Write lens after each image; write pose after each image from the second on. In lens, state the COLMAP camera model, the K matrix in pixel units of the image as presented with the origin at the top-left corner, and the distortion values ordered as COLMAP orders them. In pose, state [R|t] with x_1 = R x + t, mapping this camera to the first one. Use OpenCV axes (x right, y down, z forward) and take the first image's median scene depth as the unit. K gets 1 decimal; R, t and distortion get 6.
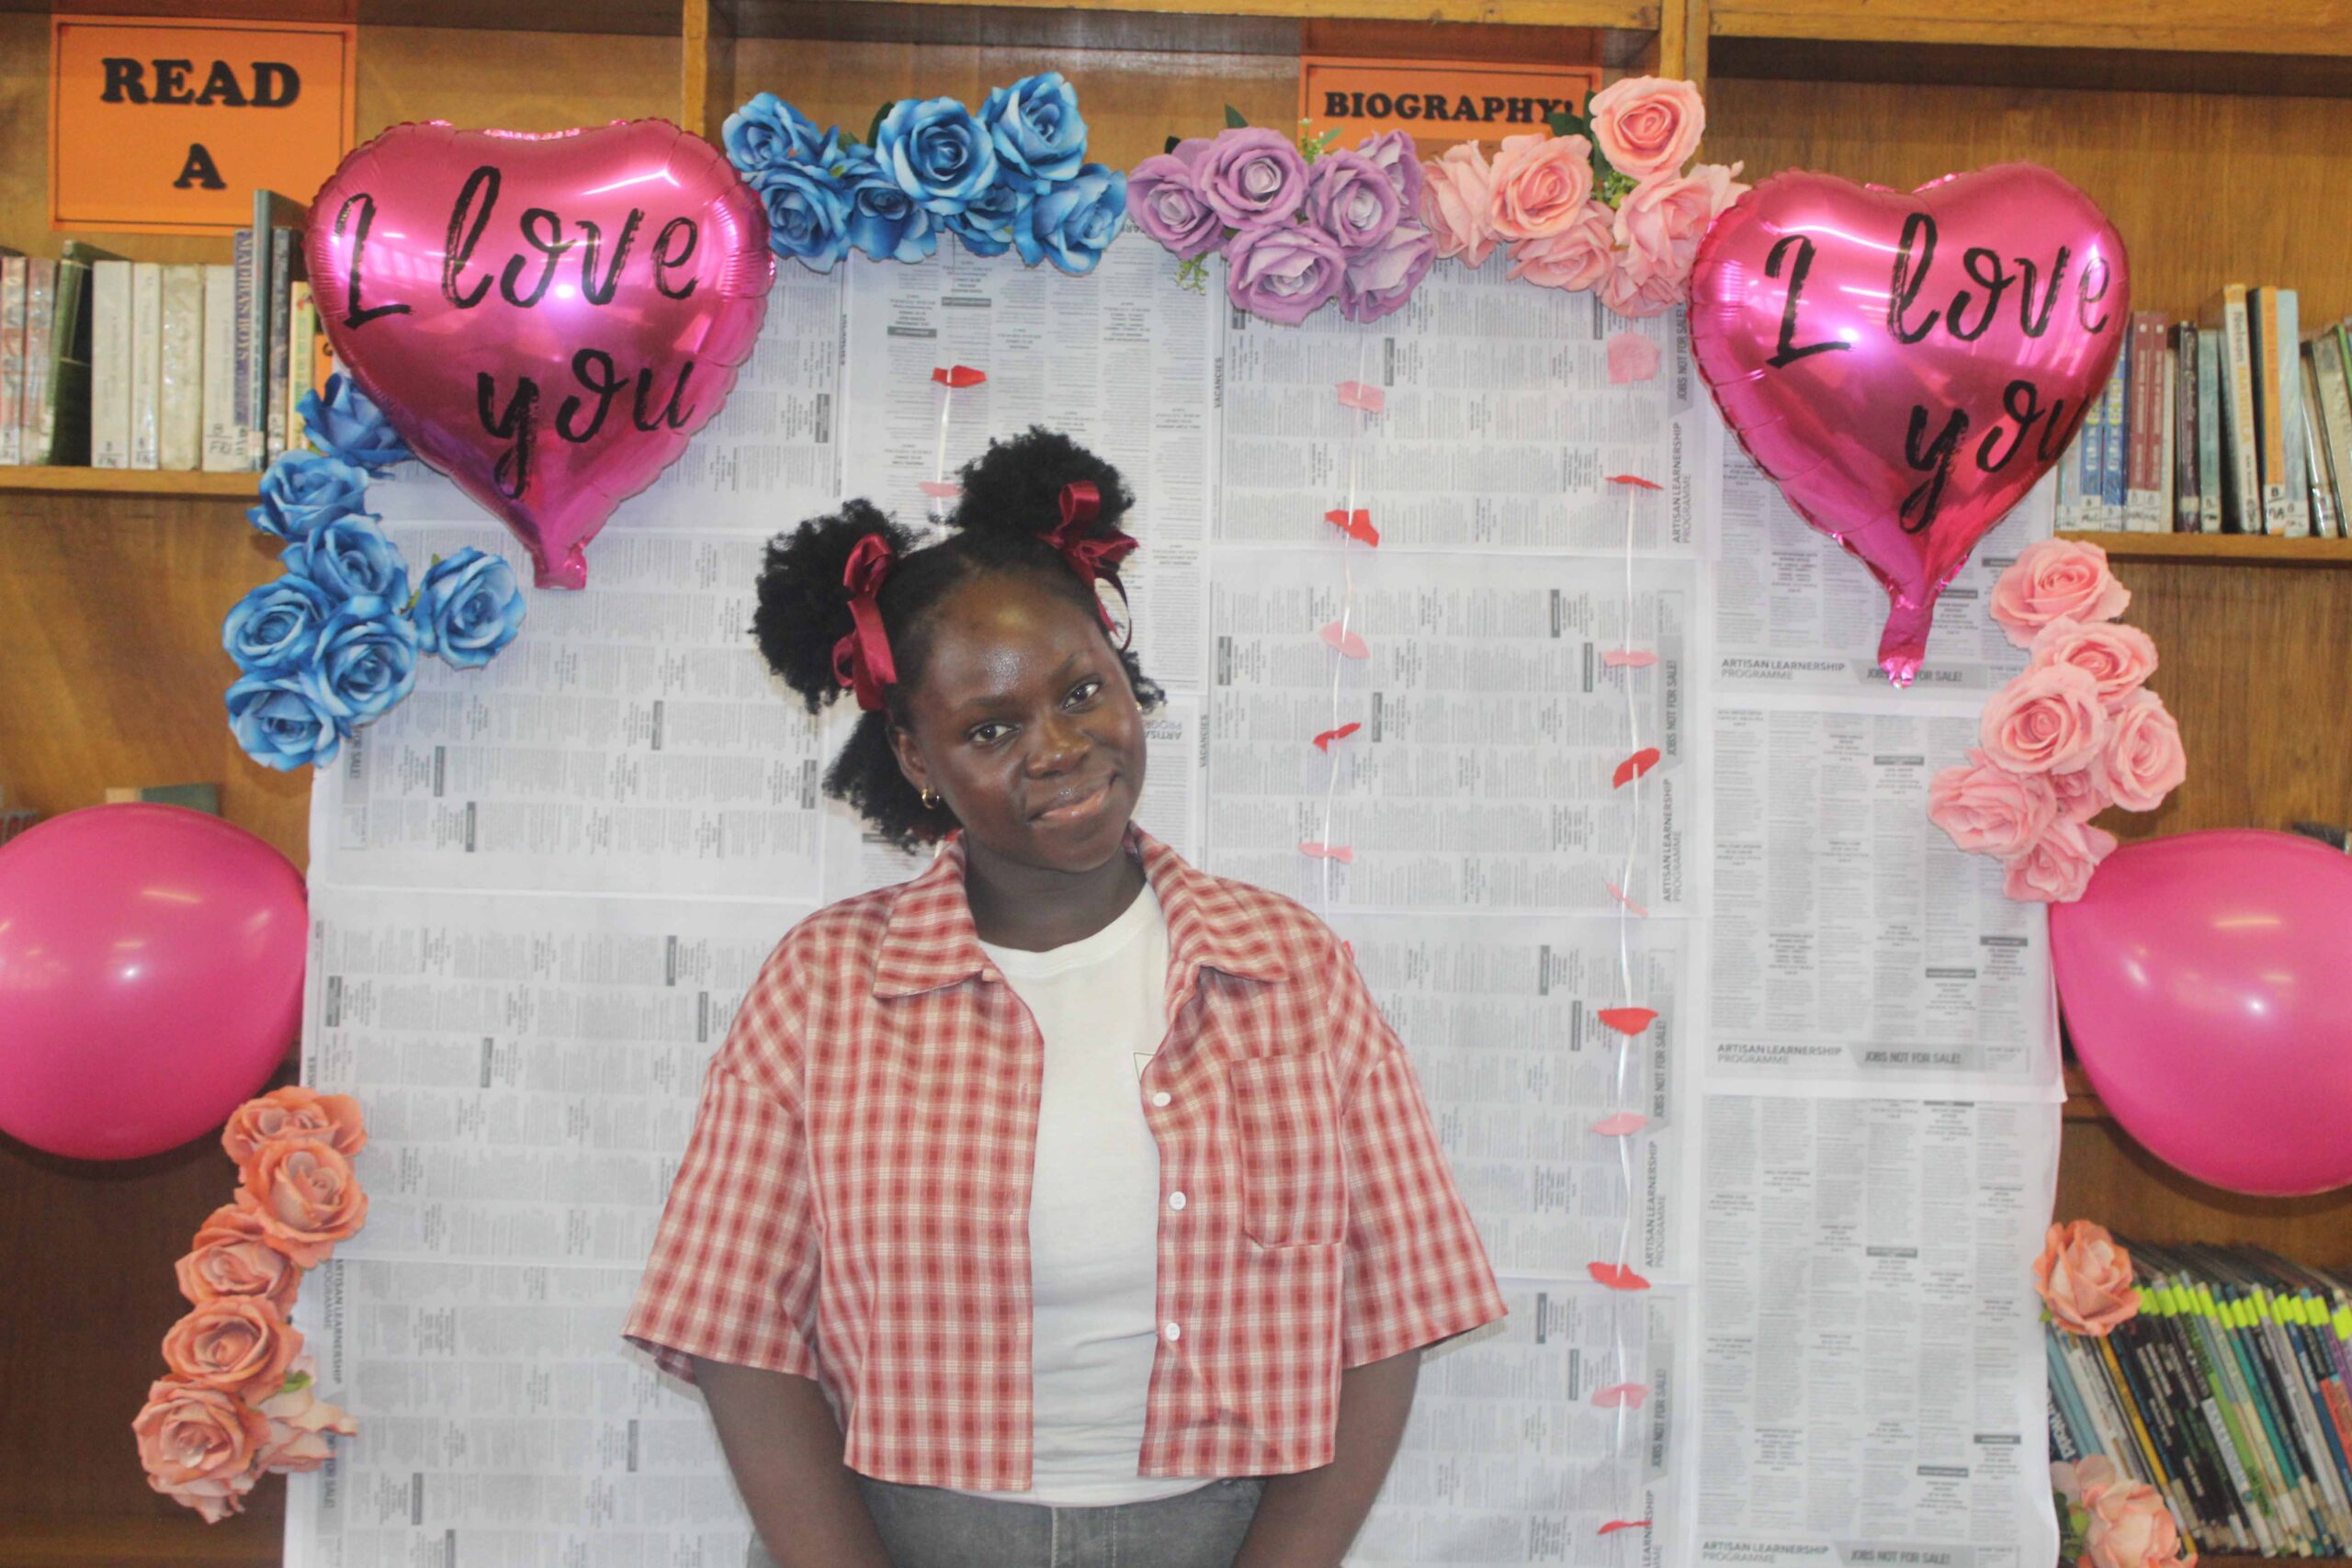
lens RADIAL K [[3484.9, 0, 1182.9], [0, 3484.9, 774.3], [0, 0, 1]] dist [-0.029598, 0.013971]
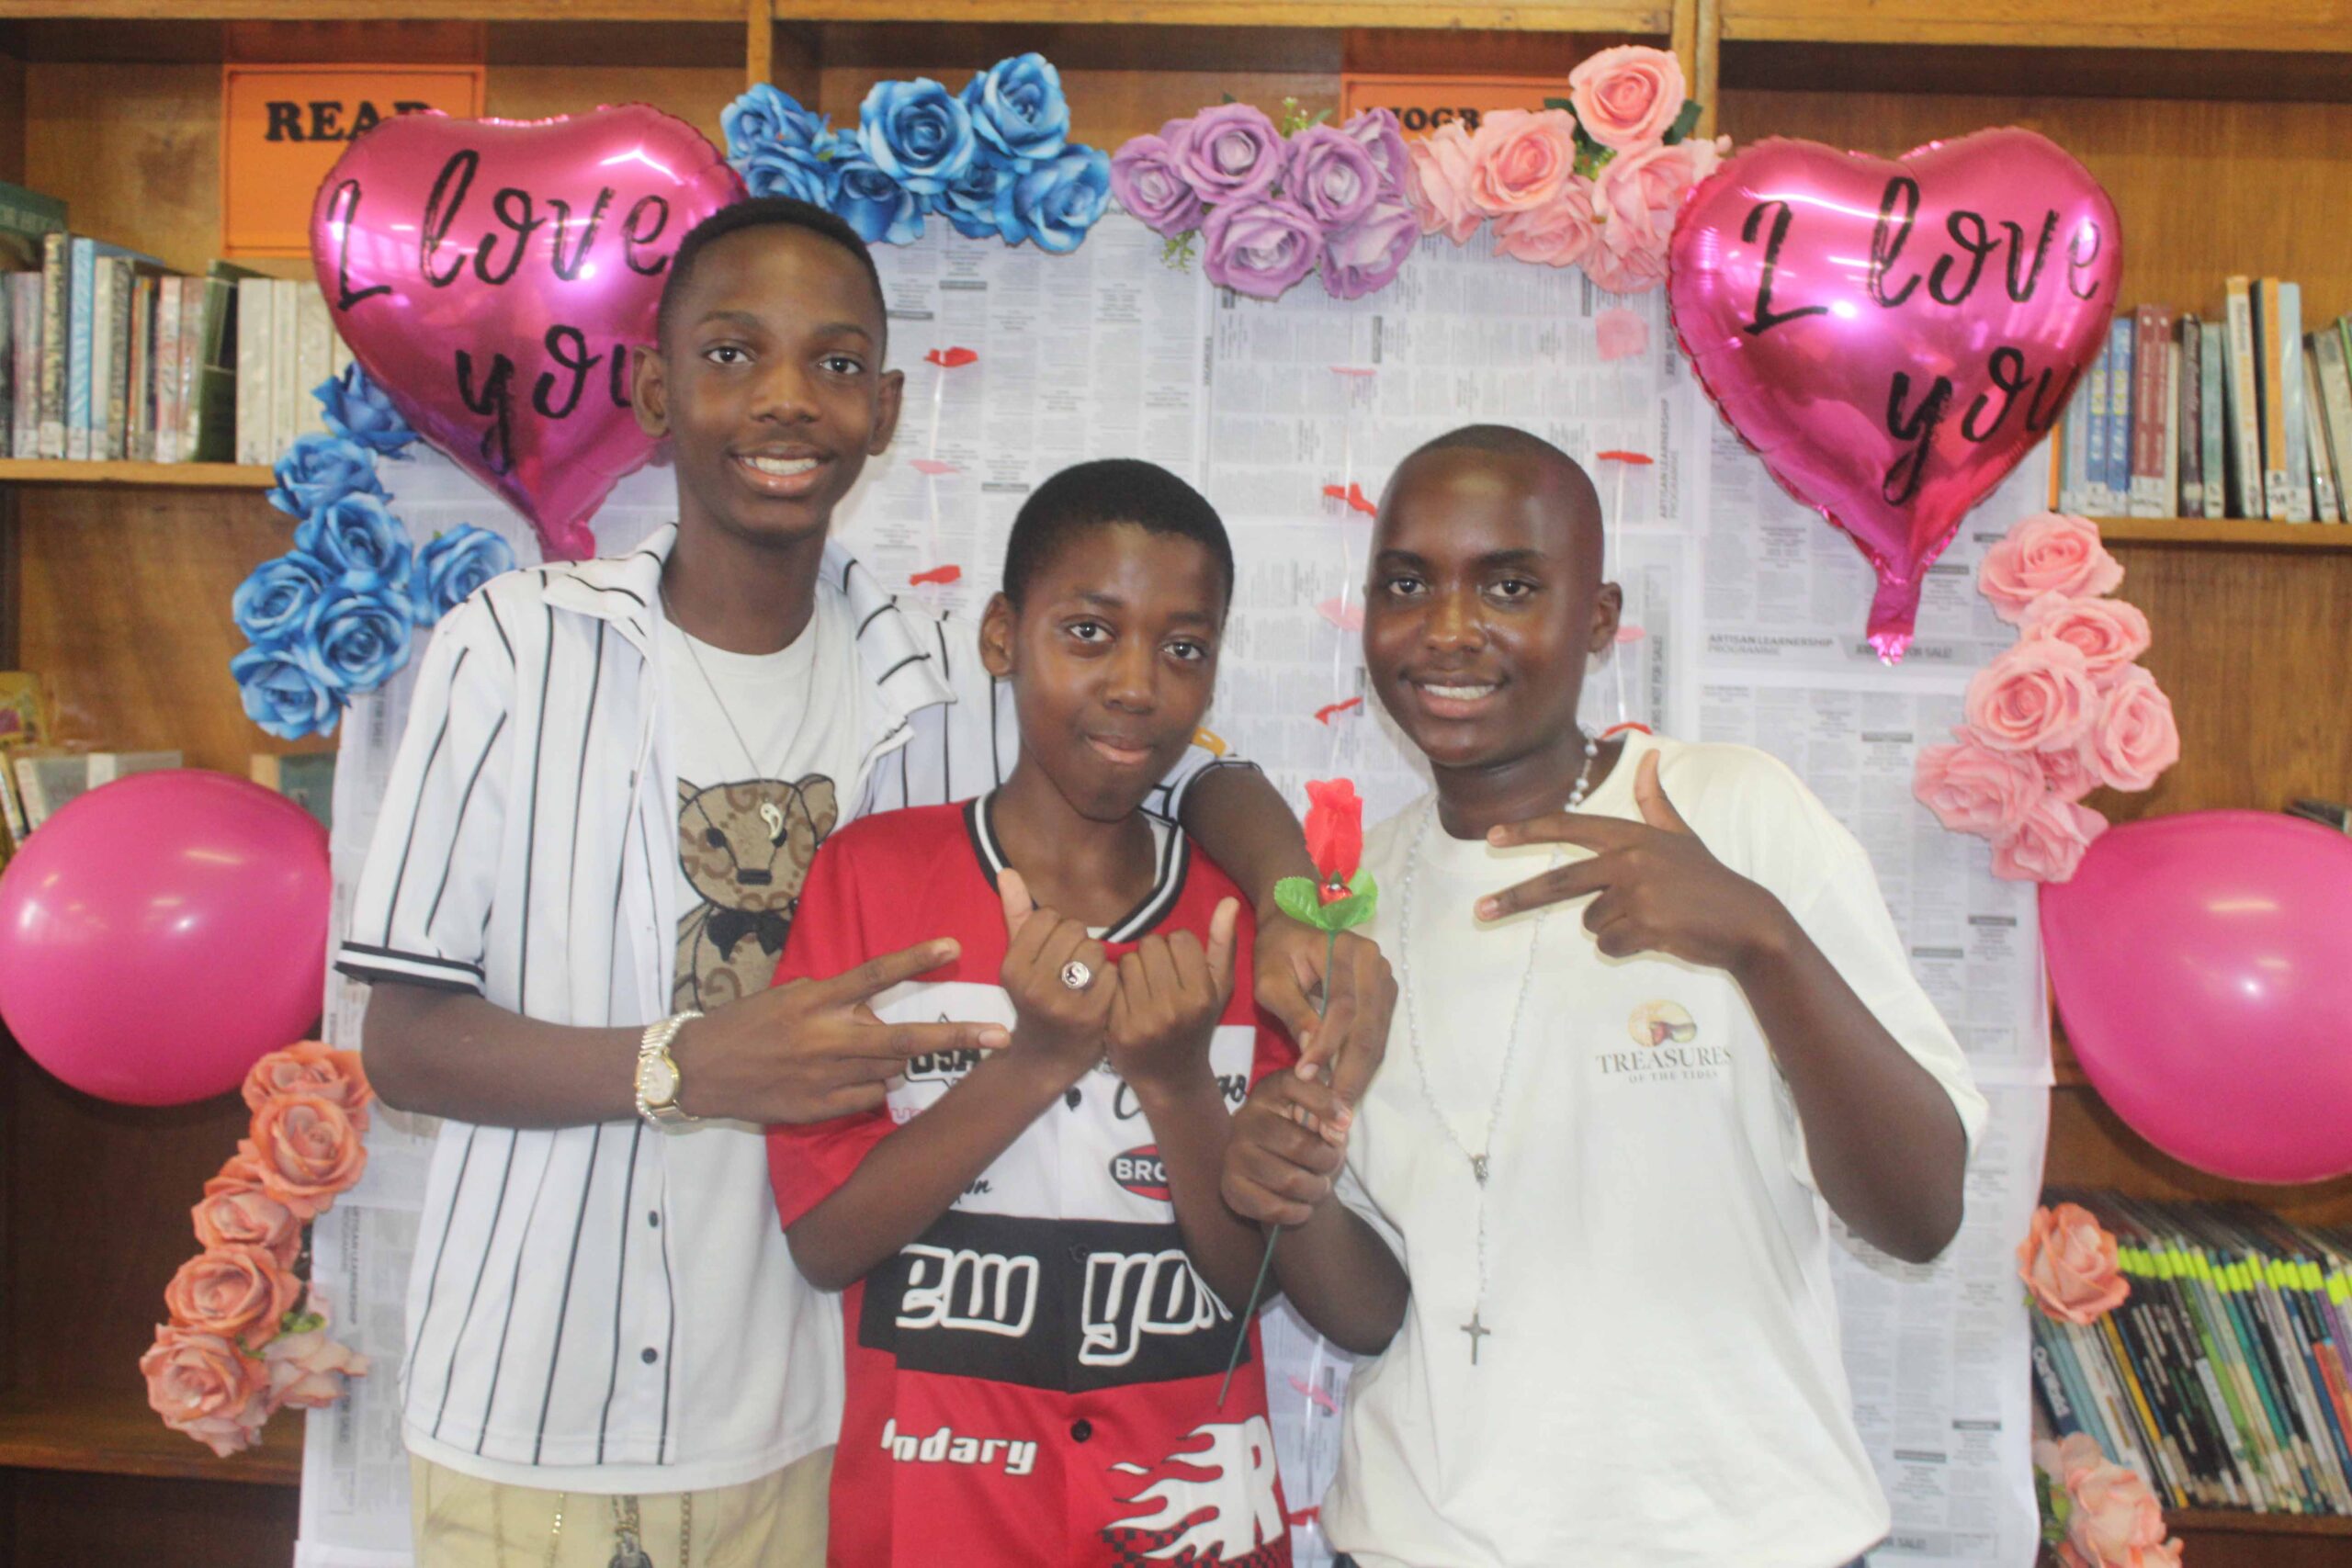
lens RADIAL K [[2646.1, 0, 1174.1], [0, 2646.1, 759.9], [0, 0, 1]] dist [-0.115073, 0.130499]
pose [[0.994985, 0.006011, -0.099842, 0.079976], [-0.005502, 0.999970, 0.005371, -0.000550], [0.099872, -0.004795, 0.994989, 0.240618]]
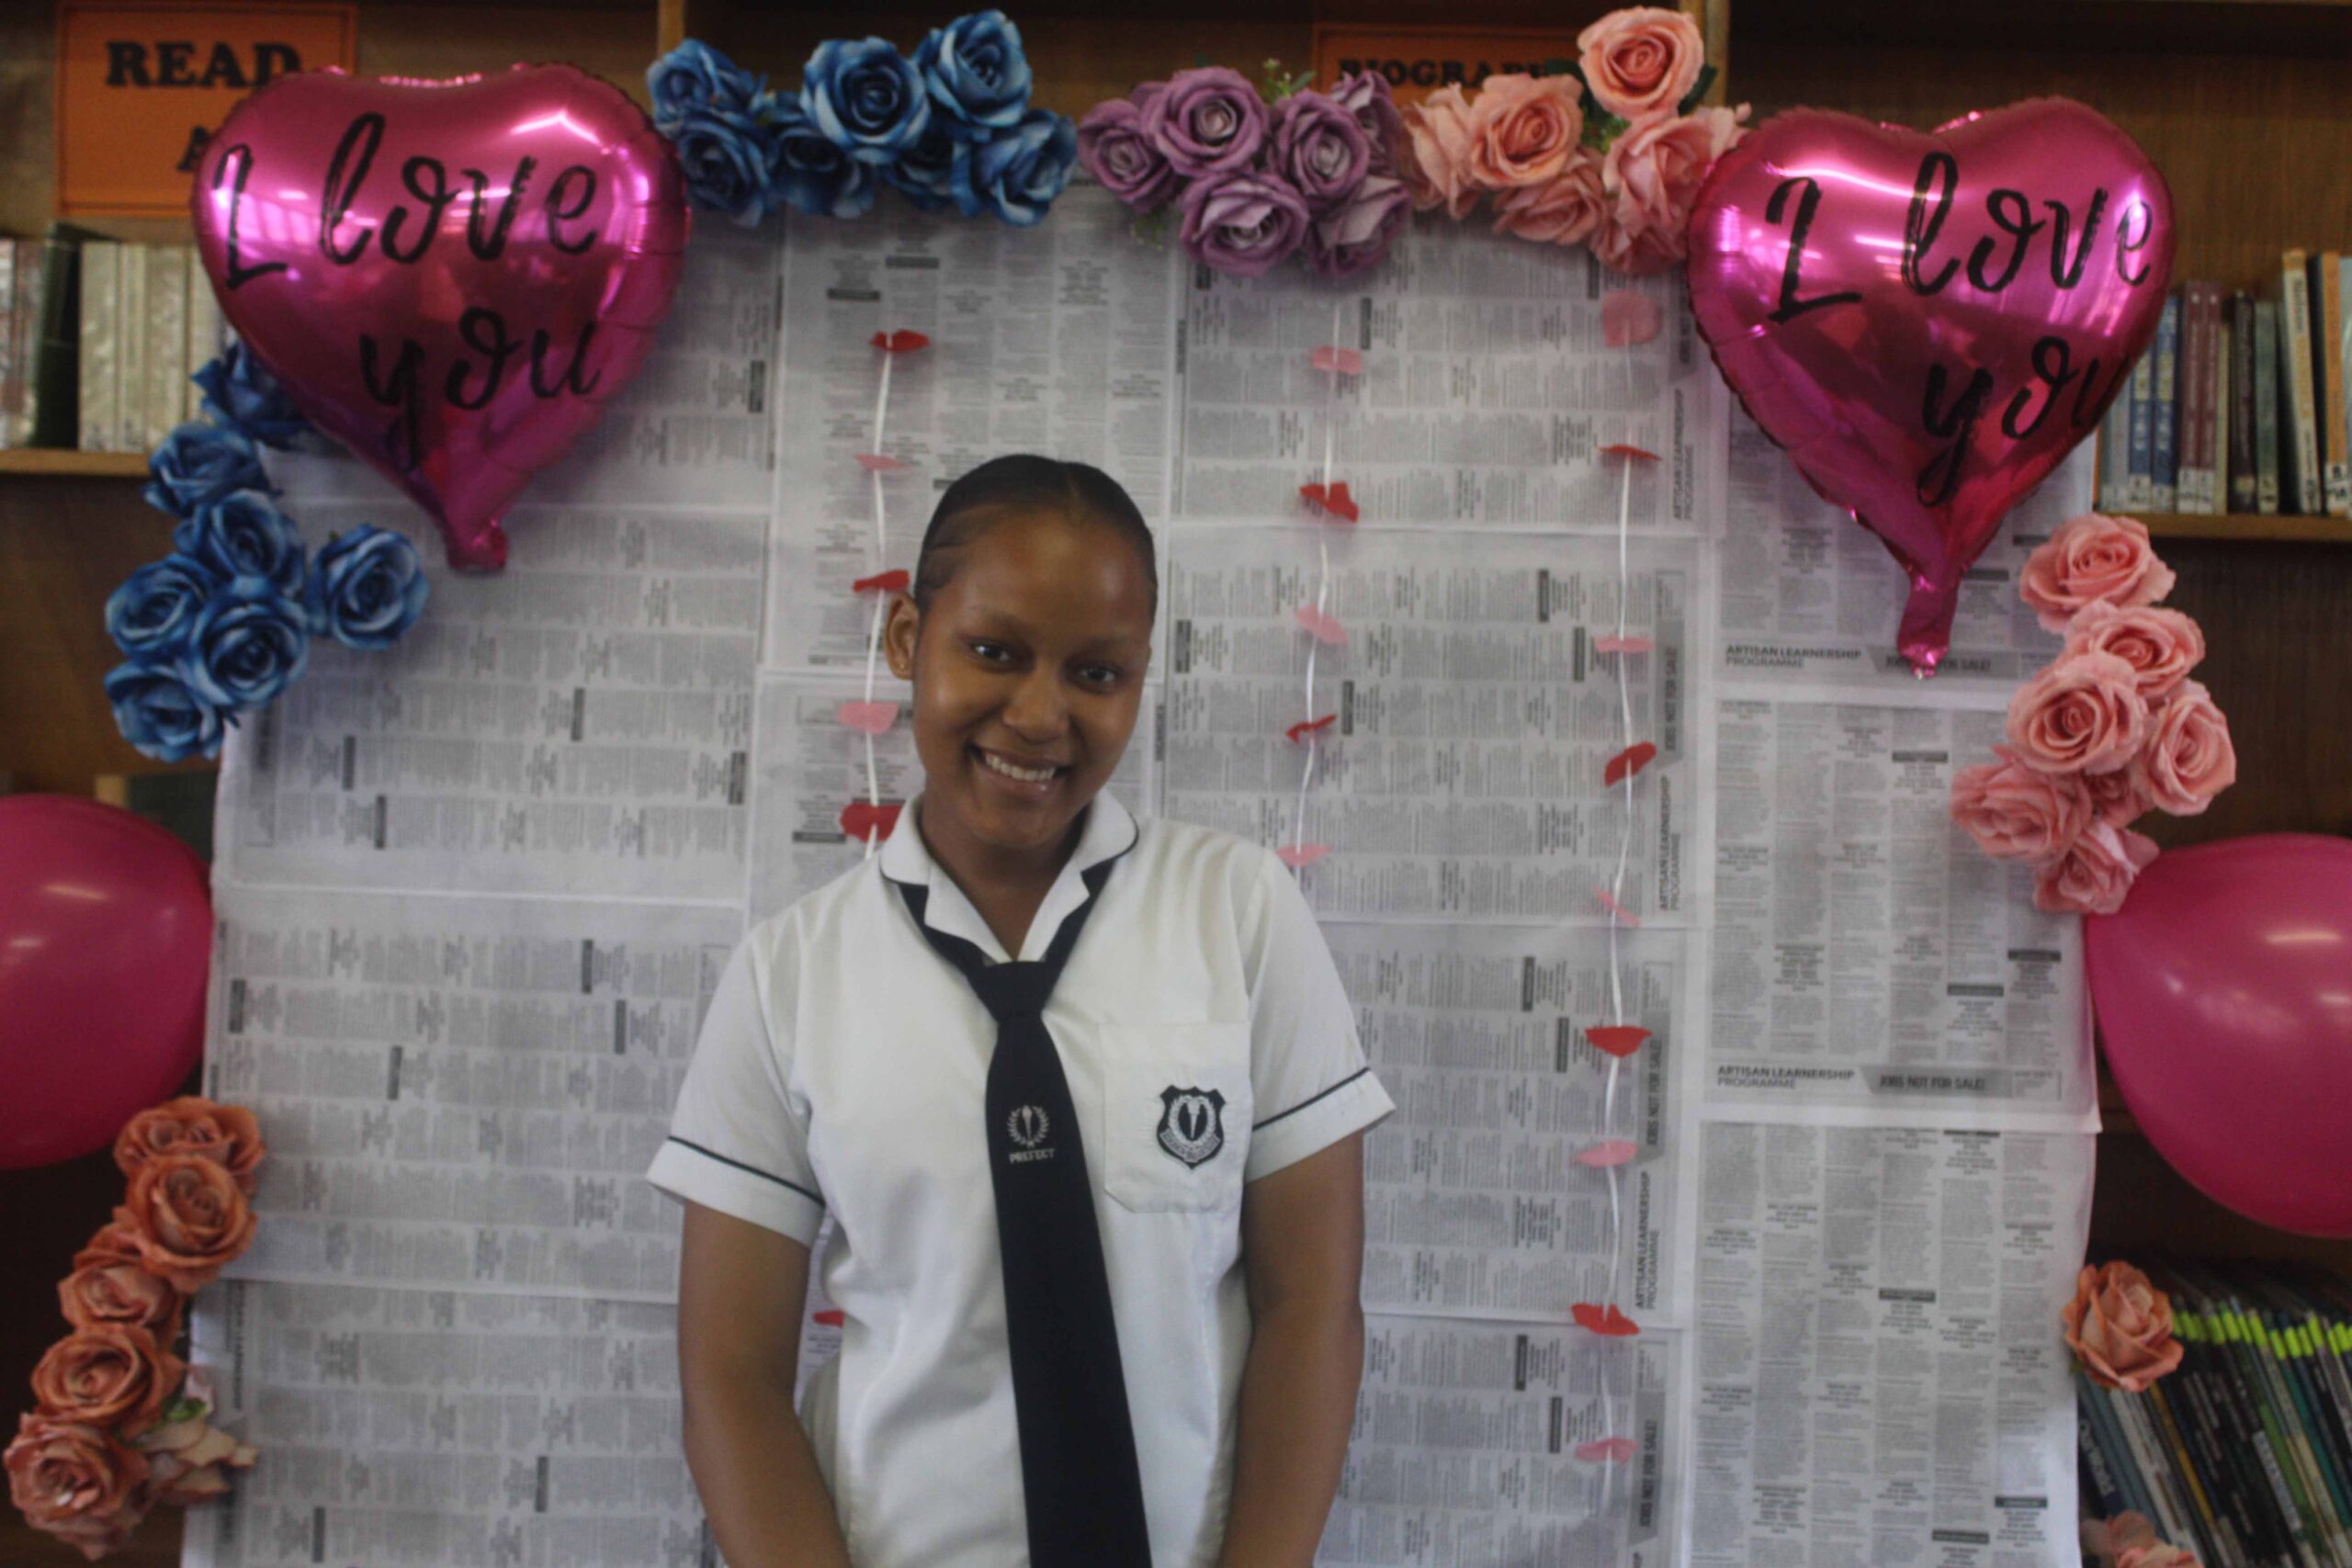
lens RADIAL K [[3029.7, 0, 1182.6], [0, 3029.7, 764.7], [0, 0, 1]] dist [-0.084339, 0.130932]
pose [[0.998066, 0.003904, -0.062048, 0.062748], [-0.003626, 0.999983, 0.004594, -0.005030], [0.062064, -0.004361, 0.998063, 0.200513]]
